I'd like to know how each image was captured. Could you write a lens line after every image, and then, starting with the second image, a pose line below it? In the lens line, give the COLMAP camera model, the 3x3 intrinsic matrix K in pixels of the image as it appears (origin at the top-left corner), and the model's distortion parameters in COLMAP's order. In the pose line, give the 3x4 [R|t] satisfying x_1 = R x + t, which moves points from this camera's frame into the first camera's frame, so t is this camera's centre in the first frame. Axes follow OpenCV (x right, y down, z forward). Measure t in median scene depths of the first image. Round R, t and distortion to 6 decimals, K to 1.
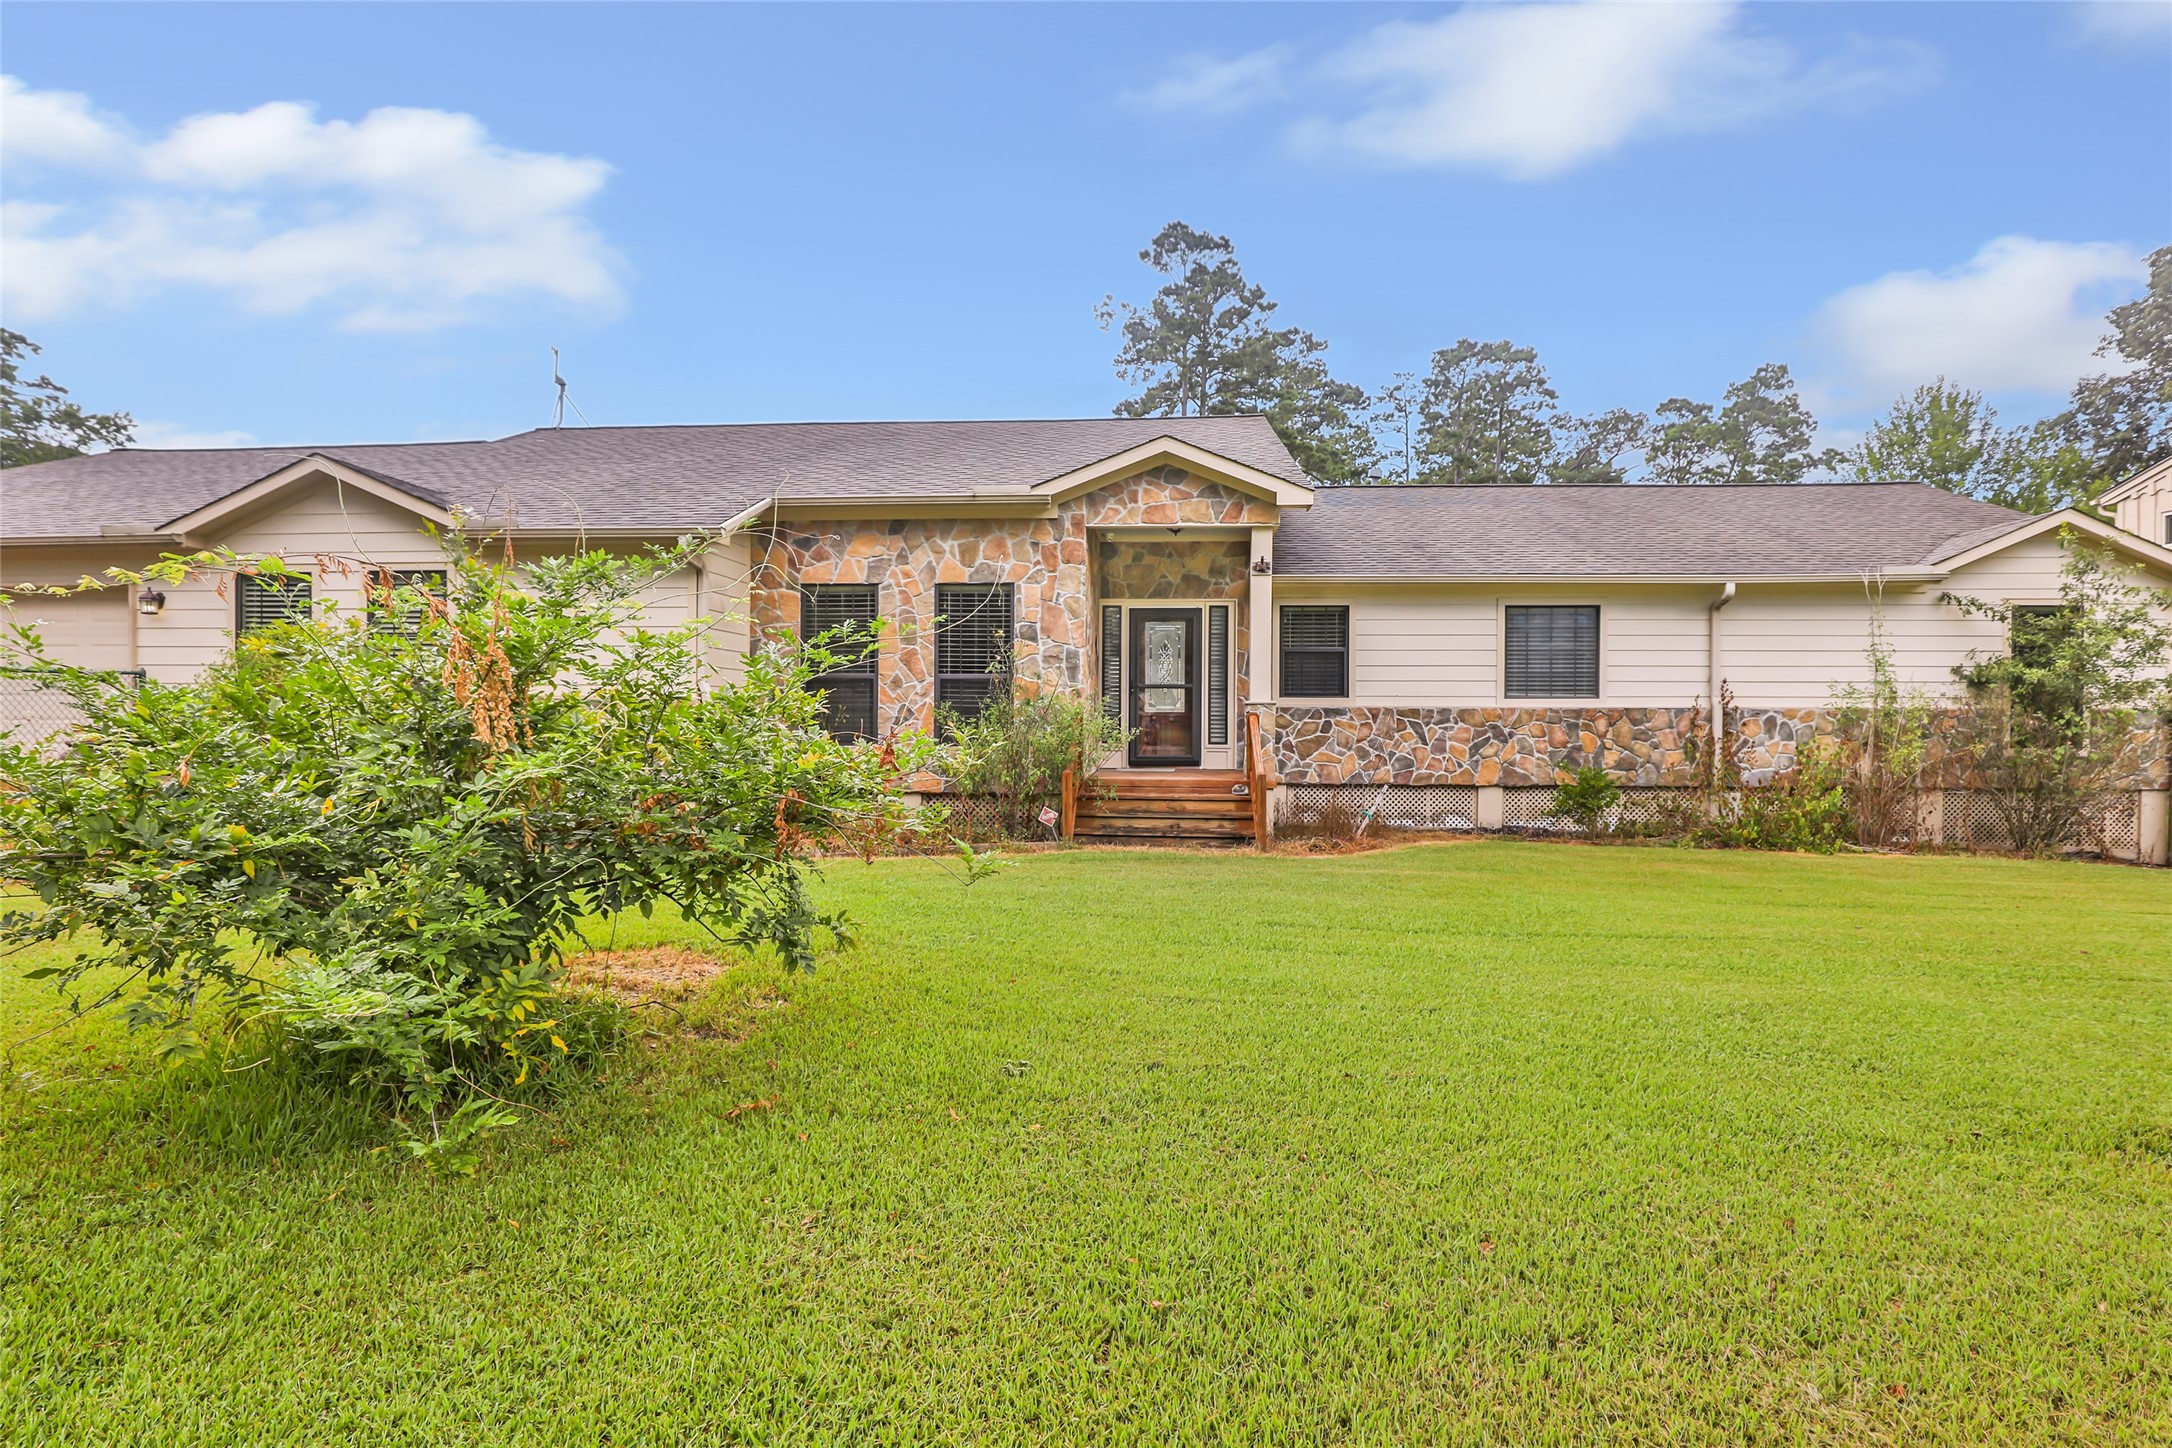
lens RADIAL K [[1062.2, 0, 1097.9], [0, 1062.2, 734.8], [0, 0, 1]] dist [-0.029992, 0.001895]
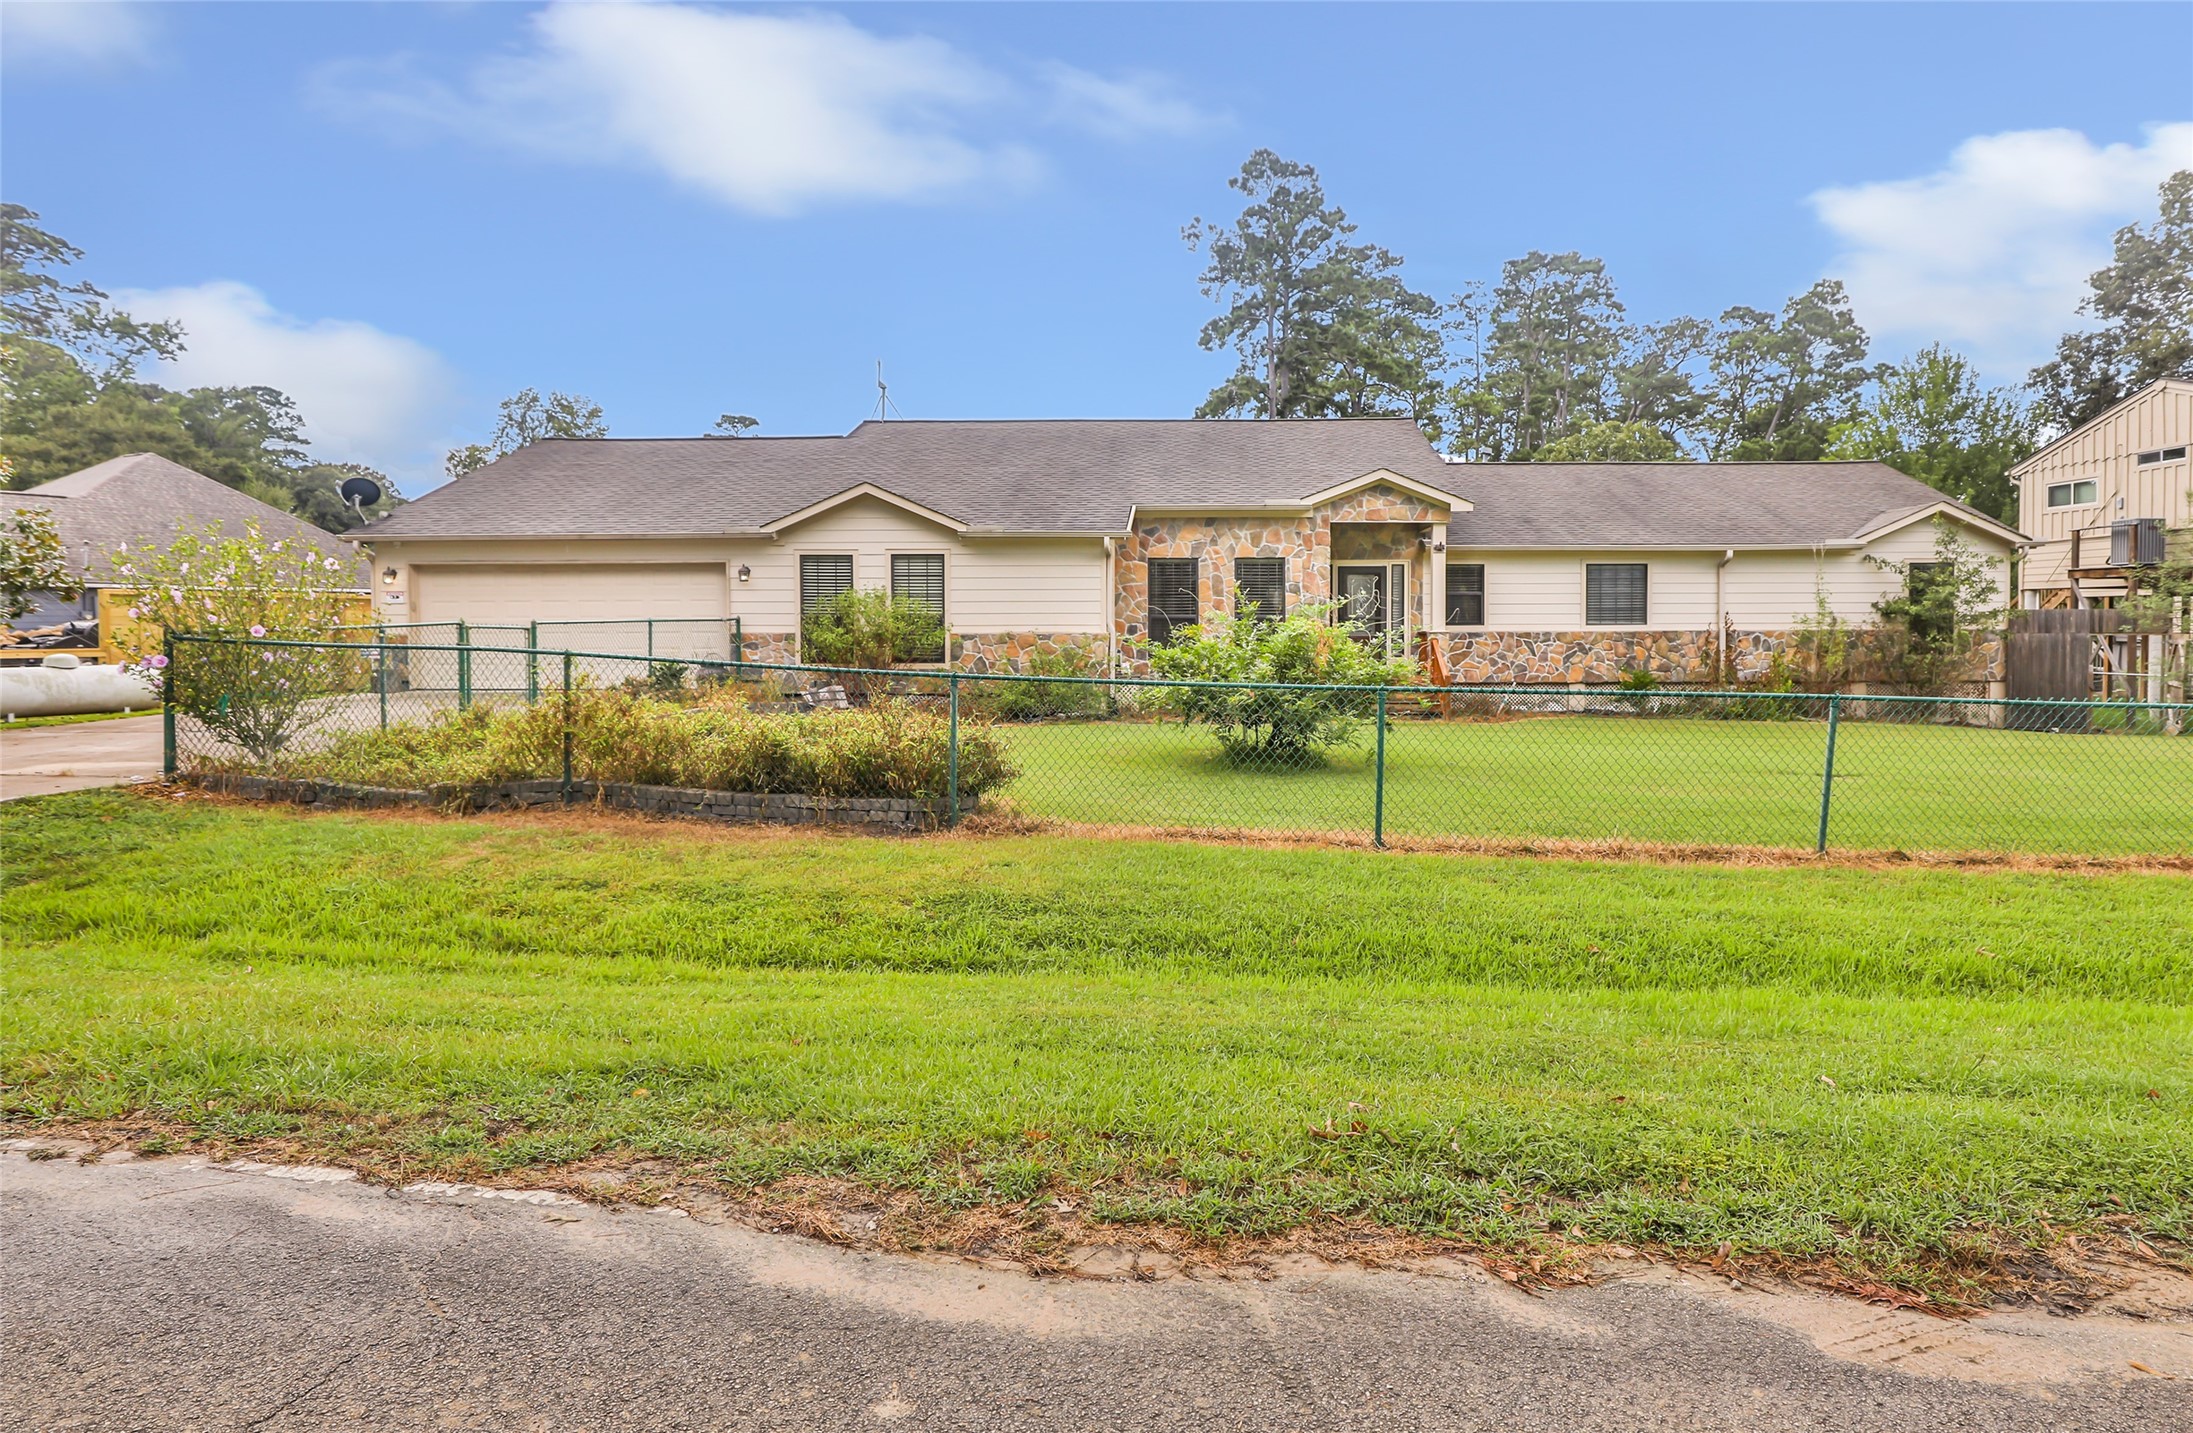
lens RADIAL K [[1173.0, 0, 1191.7], [0, 1173.0, 654.0], [0, 0, 1]] dist [-0.027539, -0.000223]
pose [[0.998527, -0.009360, 0.053440, -0.267246], [0.008780, 0.999900, 0.011086, -0.016231], [-0.053538, -0.010600, 0.998510, -0.637690]]
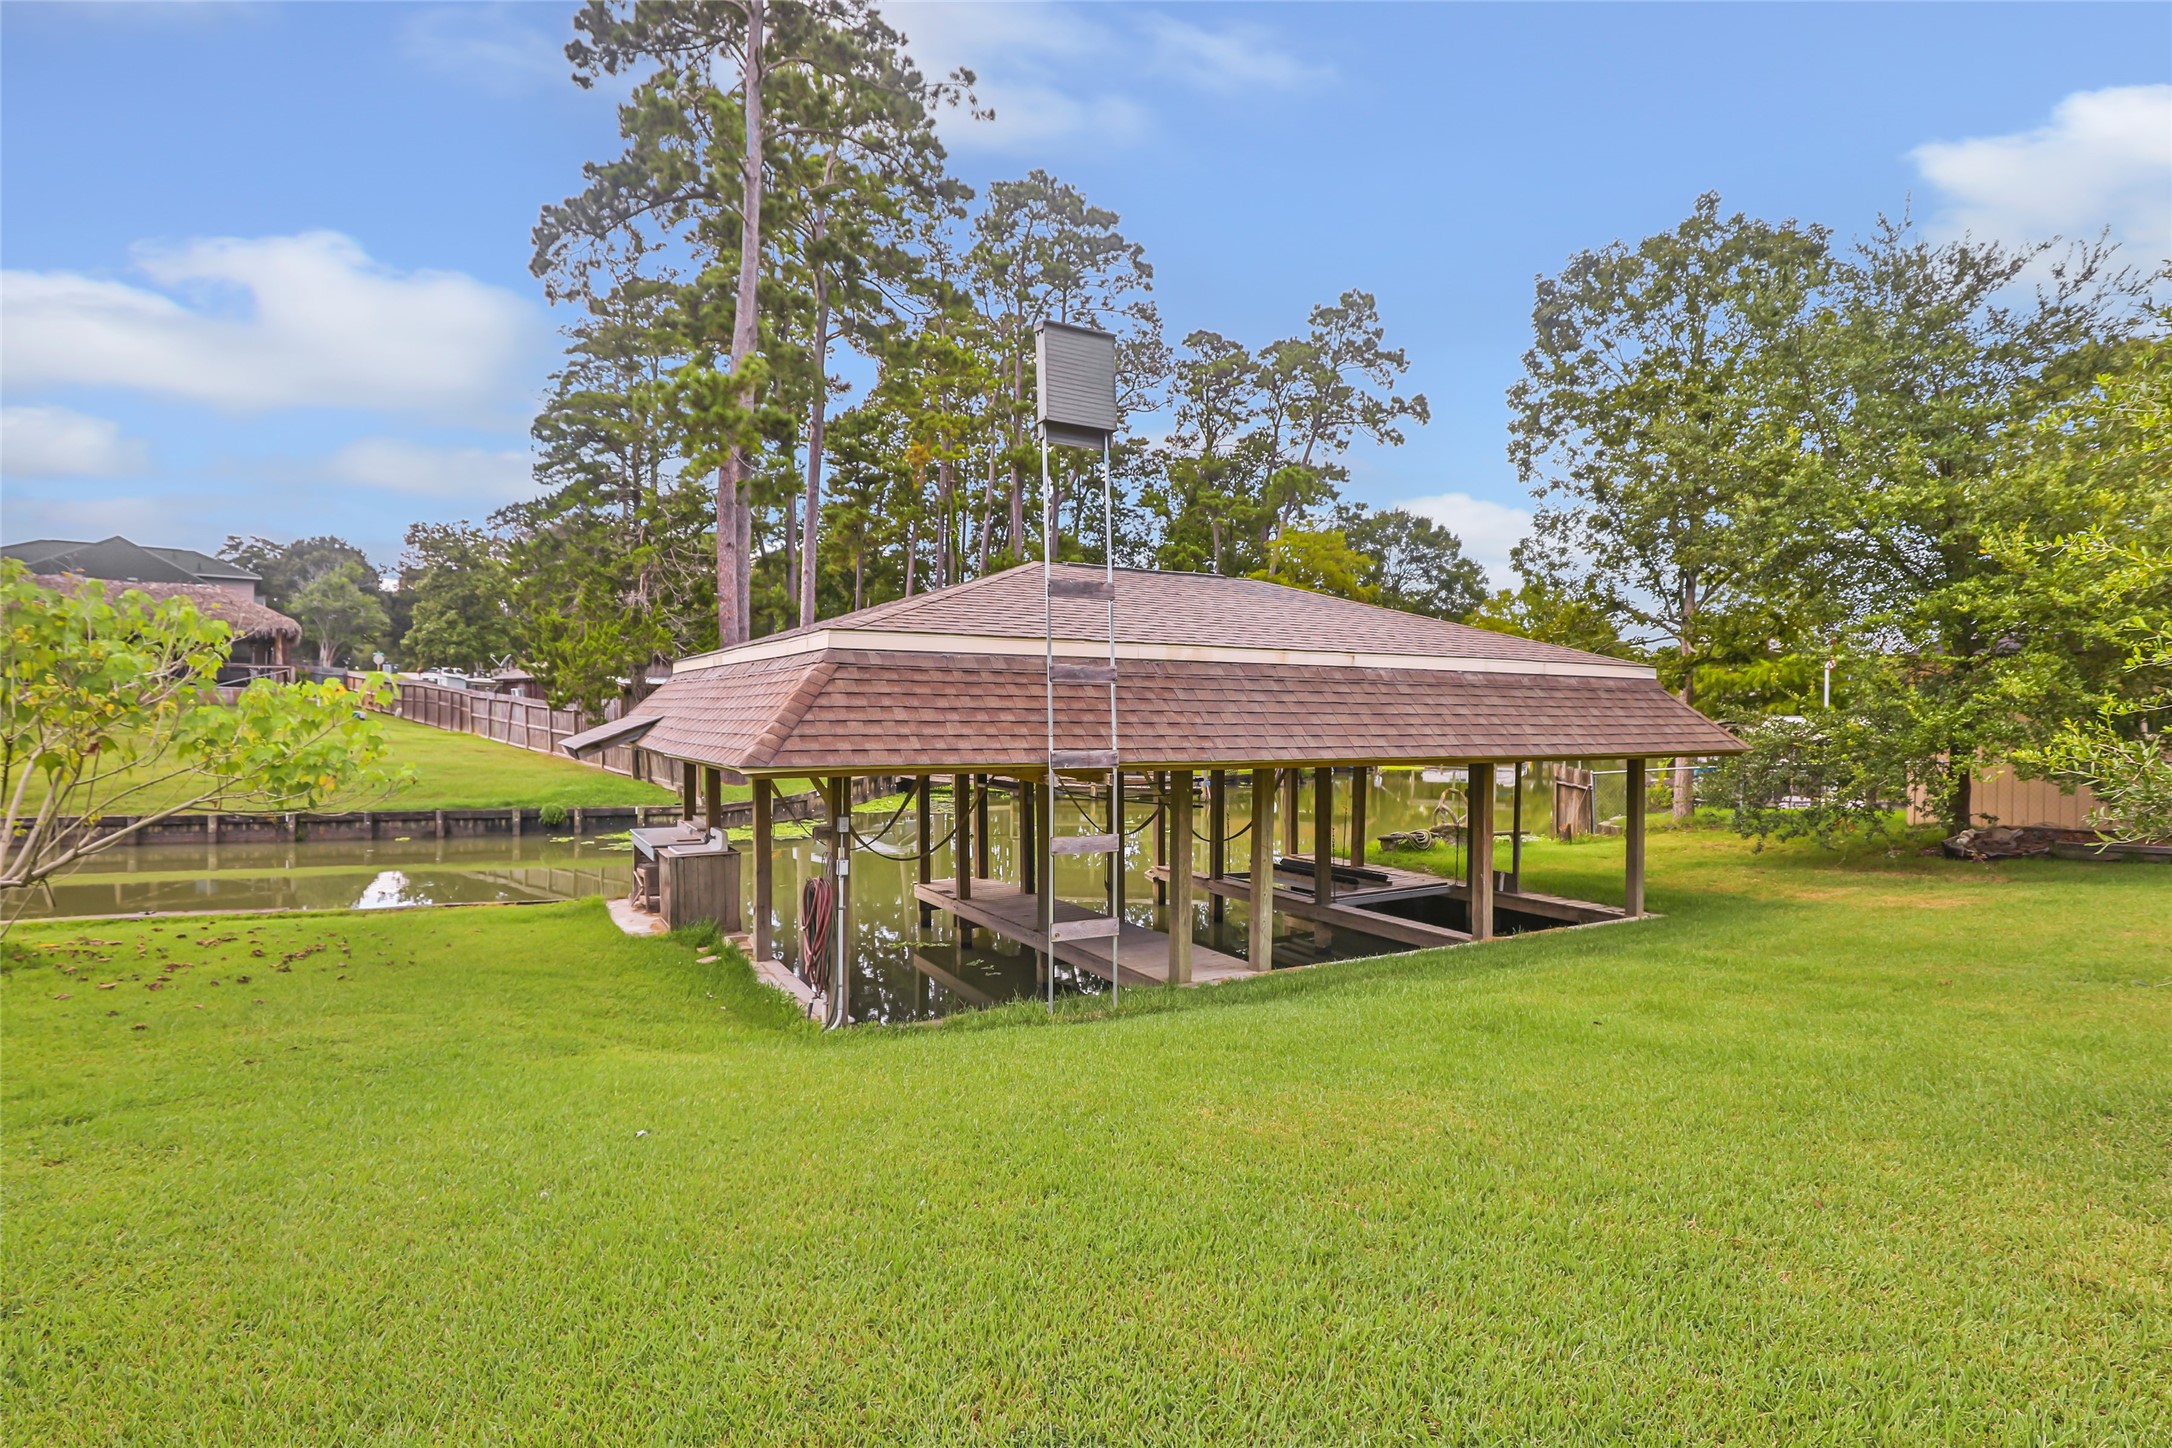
lens RADIAL K [[1062.2, 0, 1091.8], [0, 1062.2, 723.4], [0, 0, 1]] dist [-0.029992, 0.001895]
pose [[0.801034, -0.004651, 0.598600, -0.359609], [0.004617, 0.999988, 0.001591, 0.027026], [-0.598601, 0.001490, 0.801046, 2.368468]]
